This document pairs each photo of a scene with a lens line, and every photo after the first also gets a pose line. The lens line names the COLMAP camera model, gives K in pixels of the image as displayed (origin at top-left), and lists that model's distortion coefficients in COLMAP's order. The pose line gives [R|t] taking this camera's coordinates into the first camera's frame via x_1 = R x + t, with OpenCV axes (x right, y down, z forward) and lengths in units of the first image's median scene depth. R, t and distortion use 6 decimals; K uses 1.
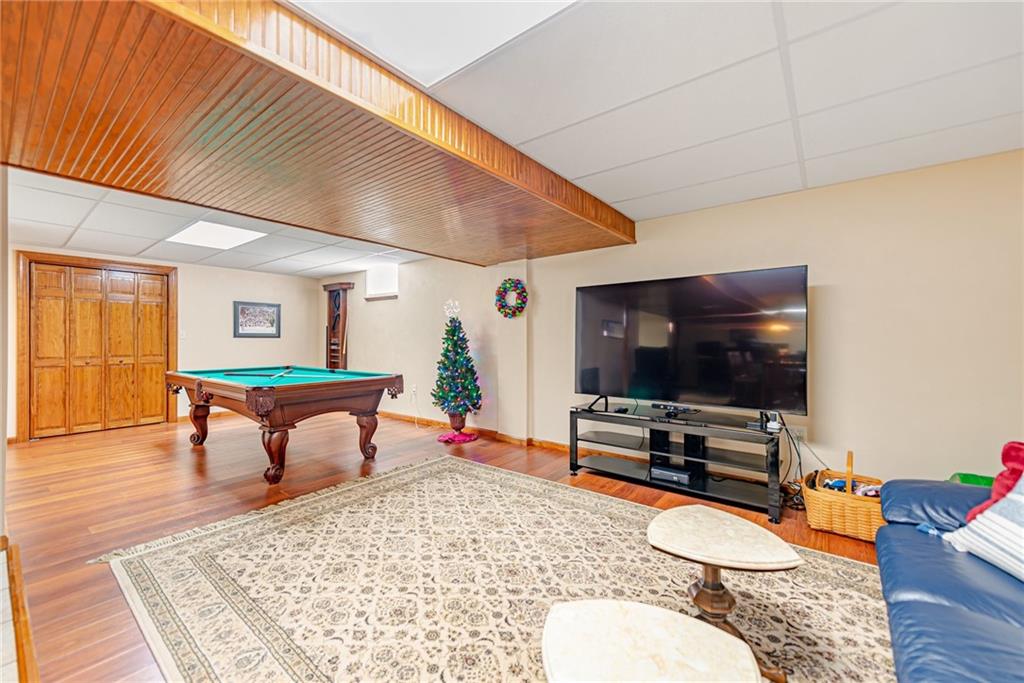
lens RADIAL K [[406.6, 0, 511.6], [0, 406.6, 340.4], [0, 0, 1]] dist [0.008315, 0.000284]
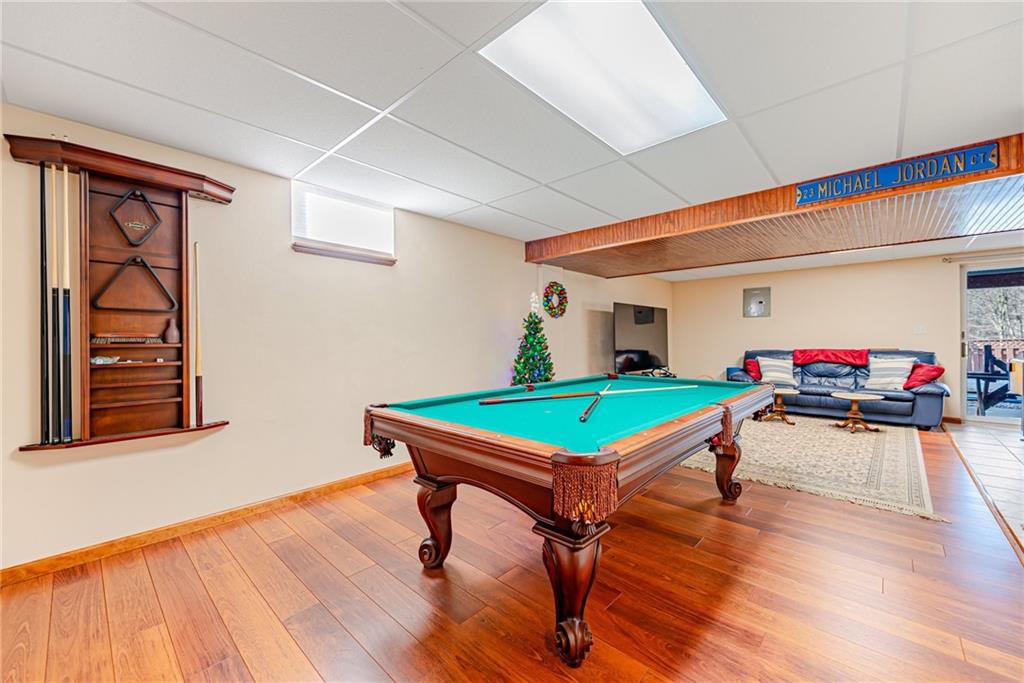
lens RADIAL K [[406.6, 0, 511.2], [0, 406.6, 339.6], [0, 0, 1]] dist [0.008315, 0.000284]
pose [[0.077877, -0.000512, 0.996963, -1.119538], [0.004691, 0.999989, 0.000148, 0.003435], [-0.996952, 0.004665, 0.077878, 1.049947]]
